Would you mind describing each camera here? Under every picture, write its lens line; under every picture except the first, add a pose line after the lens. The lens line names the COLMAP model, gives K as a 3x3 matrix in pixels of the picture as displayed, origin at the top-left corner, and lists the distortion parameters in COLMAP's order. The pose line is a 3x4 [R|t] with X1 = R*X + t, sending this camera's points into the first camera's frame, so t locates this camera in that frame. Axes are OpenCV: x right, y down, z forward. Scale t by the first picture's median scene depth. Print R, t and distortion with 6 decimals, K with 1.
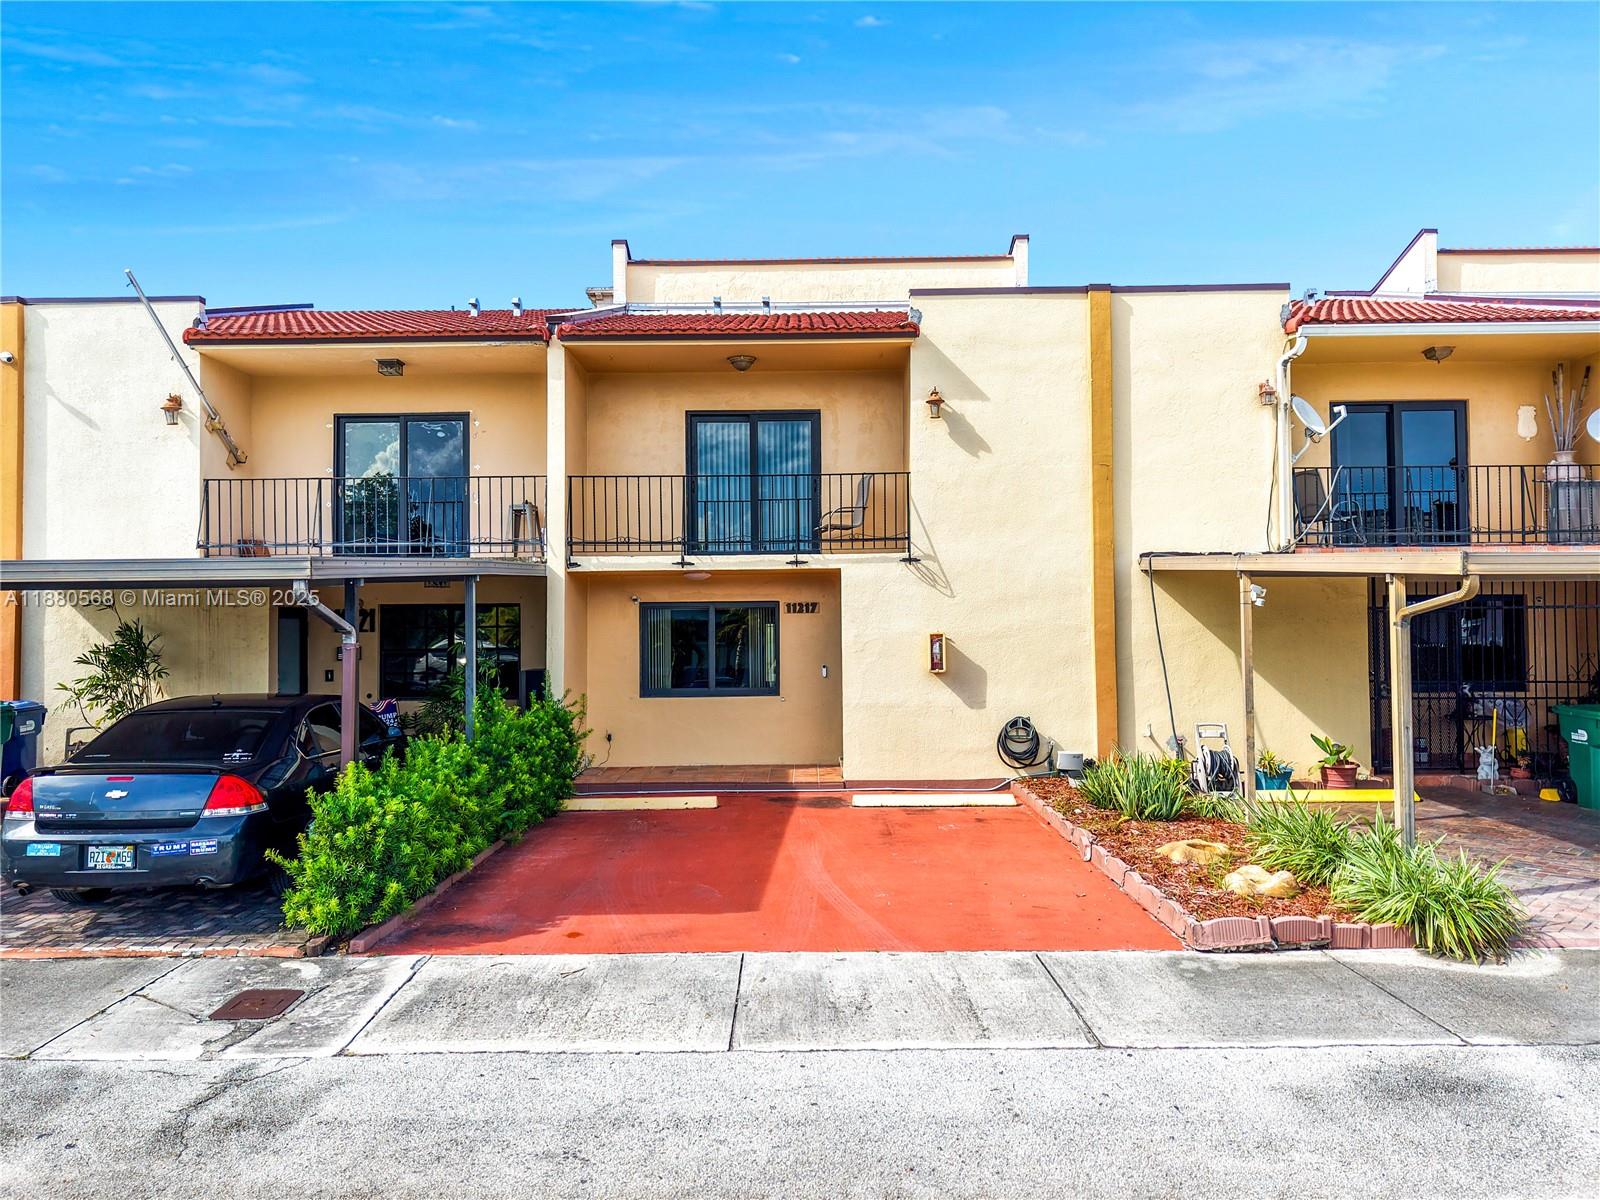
lens RADIAL K [[1088.7, 0, 810.9], [0, 1088.7, 595.2], [0, 0, 1]] dist [0.021624, -0.023331]
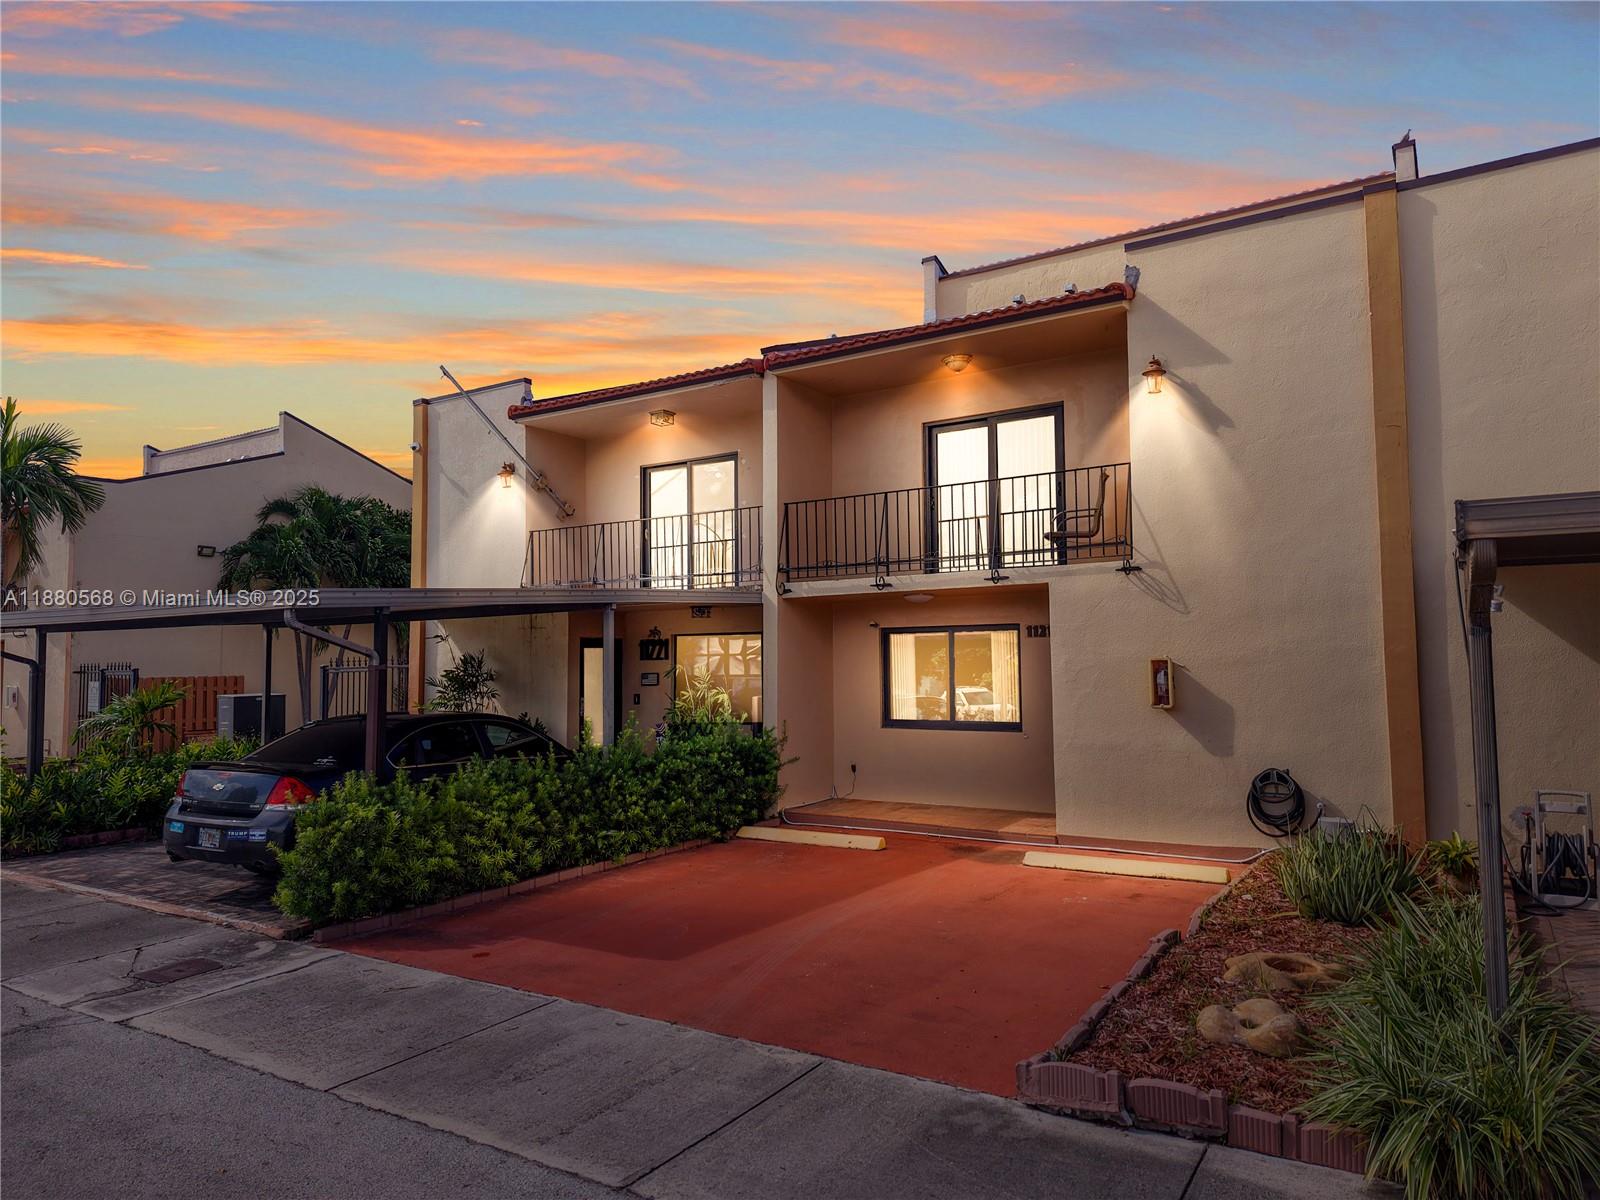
lens RADIAL K [[1088.7, 0, 794.9], [0, 1088.7, 593.7], [0, 0, 1]] dist [0.021624, -0.023331]
pose [[0.838201, -0.037298, -0.544085, 0.329849], [0.018999, 0.999050, -0.039219, 0.013573], [0.545031, 0.022536, 0.838113, 0.174094]]
